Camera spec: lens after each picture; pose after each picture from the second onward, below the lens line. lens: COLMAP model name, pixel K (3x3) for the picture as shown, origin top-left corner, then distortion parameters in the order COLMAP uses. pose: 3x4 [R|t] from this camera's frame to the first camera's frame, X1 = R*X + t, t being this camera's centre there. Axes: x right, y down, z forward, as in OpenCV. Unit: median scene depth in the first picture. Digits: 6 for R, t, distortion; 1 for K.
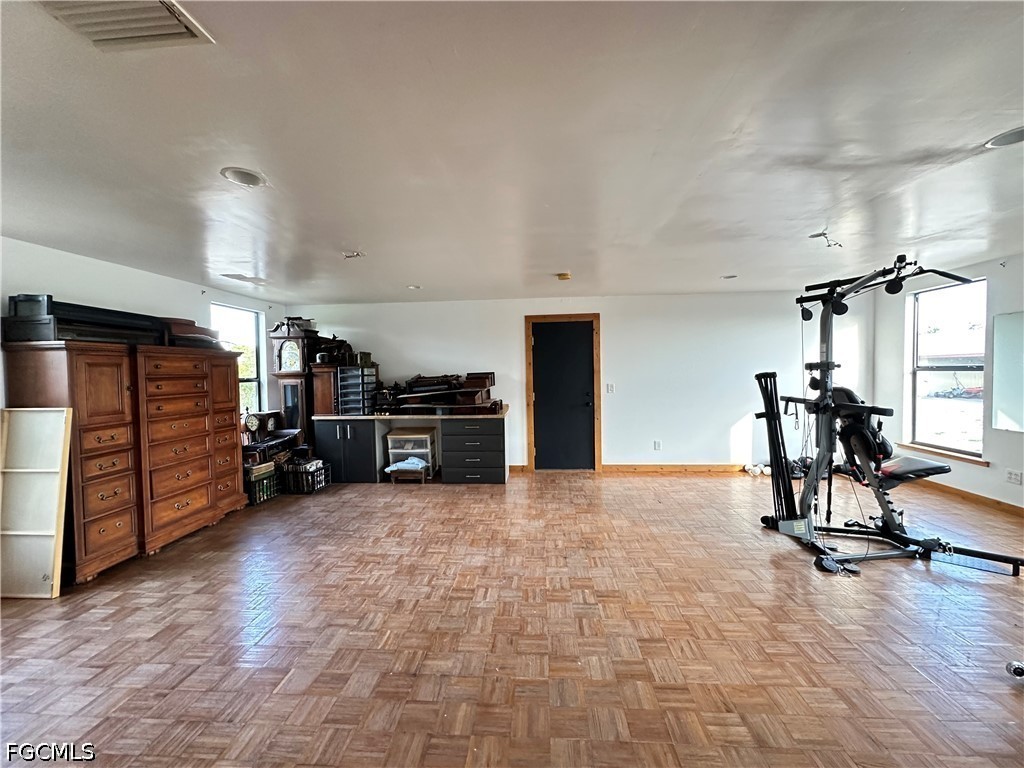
lens RADIAL K [[409.3, 0, 511.7], [0, 409.3, 382.6], [0, 0, 1]] dist [-0.004857, 0.000502]
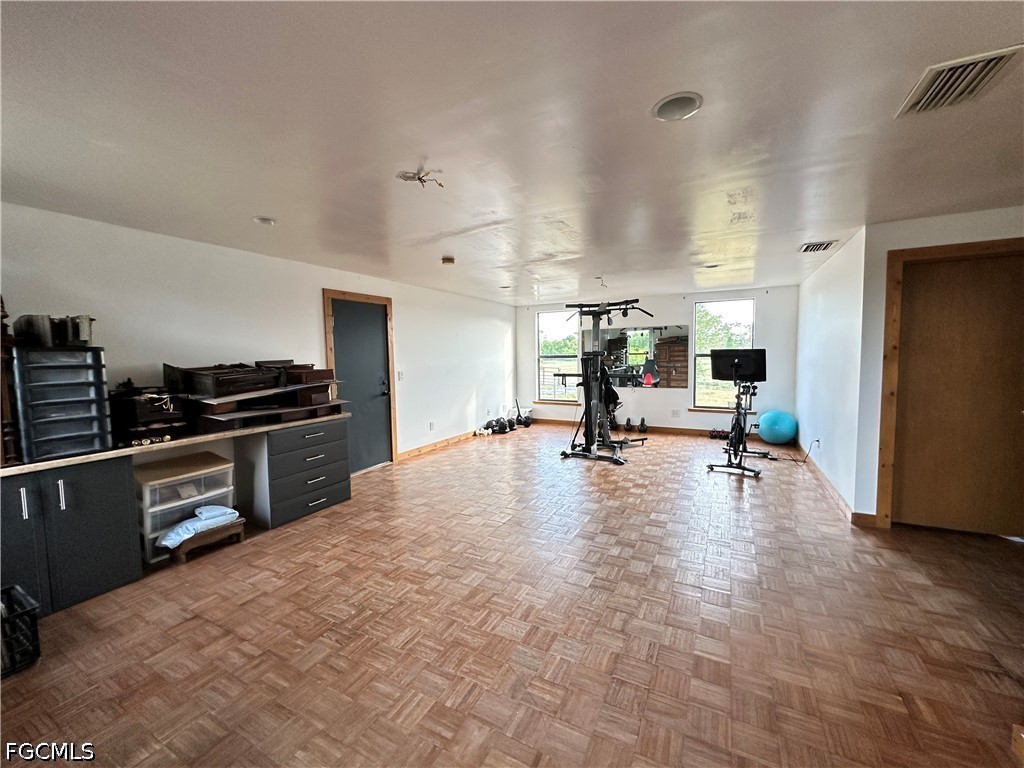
lens RADIAL K [[409.3, 0, 511.7], [0, 409.3, 382.6], [0, 0, 1]] dist [-0.004857, 0.000502]
pose [[0.401075, -0.052373, 0.914547, -0.594987], [0.034682, 0.998517, 0.041971, -0.002065], [-0.915389, 0.014885, 0.402296, 0.375706]]
